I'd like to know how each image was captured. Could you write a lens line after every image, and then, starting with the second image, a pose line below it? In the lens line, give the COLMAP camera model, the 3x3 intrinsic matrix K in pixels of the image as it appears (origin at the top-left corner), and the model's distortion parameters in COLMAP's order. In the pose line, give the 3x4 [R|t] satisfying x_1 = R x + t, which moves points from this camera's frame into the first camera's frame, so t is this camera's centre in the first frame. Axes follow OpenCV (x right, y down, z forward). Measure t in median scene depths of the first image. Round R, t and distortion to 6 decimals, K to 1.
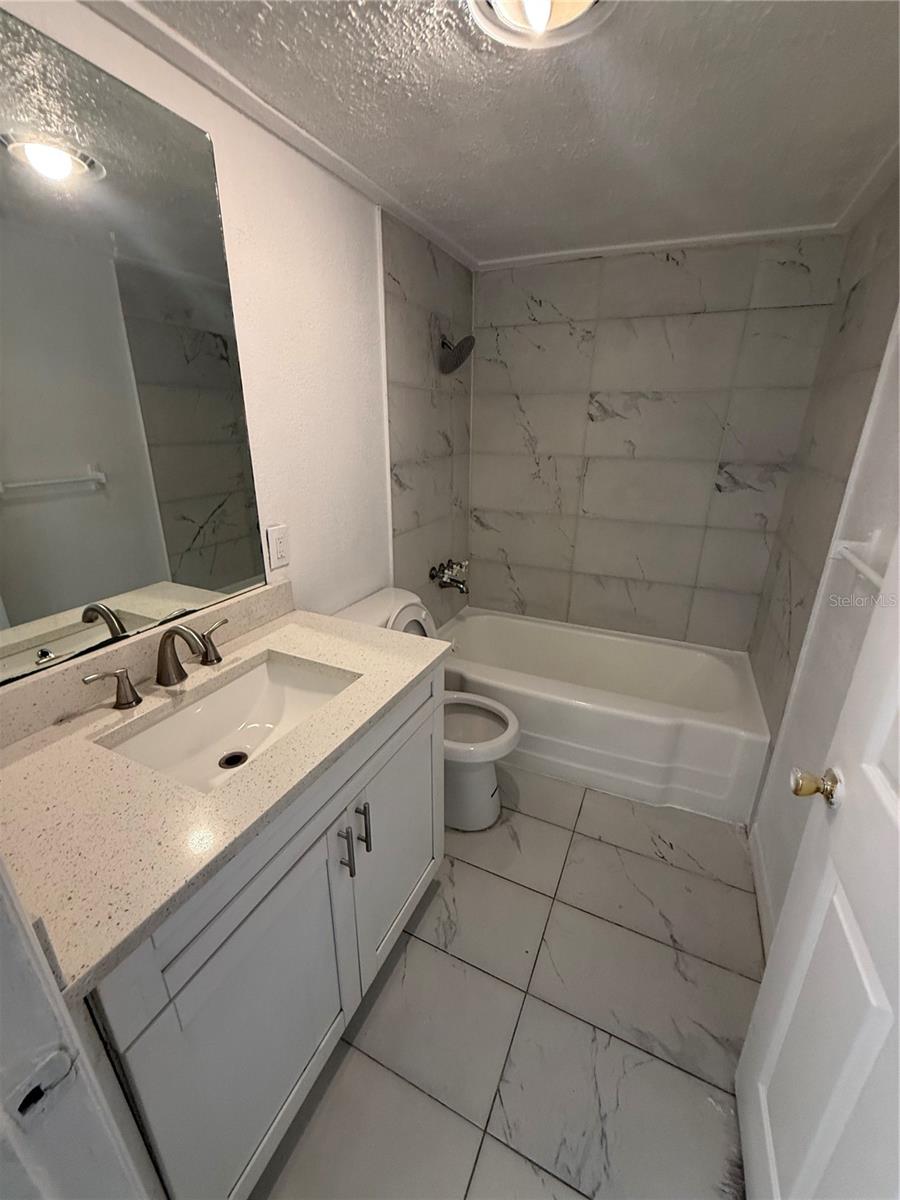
lens RADIAL K [[477.2, 0, 449.7], [0, 477.2, 596.0], [0, 0, 1]] dist [0.000417, 0.000384]
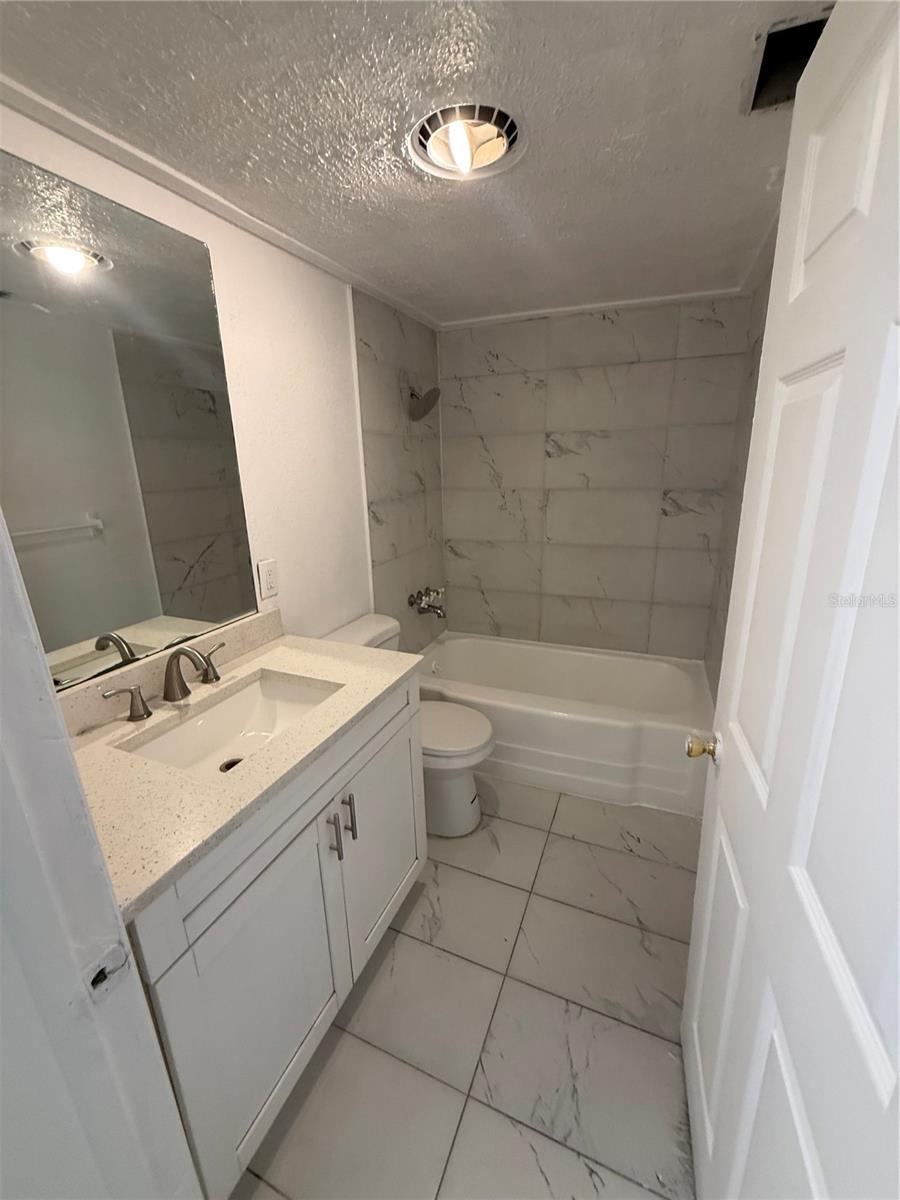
lens RADIAL K [[477.2, 0, 449.7], [0, 477.2, 596.0], [0, 0, 1]] dist [0.000417, 0.000384]
pose [[0.998724, -0.041647, 0.028554, 0.033282], [0.043500, 0.996759, -0.067677, 0.031188], [-0.025643, 0.068833, 0.997299, -0.124143]]
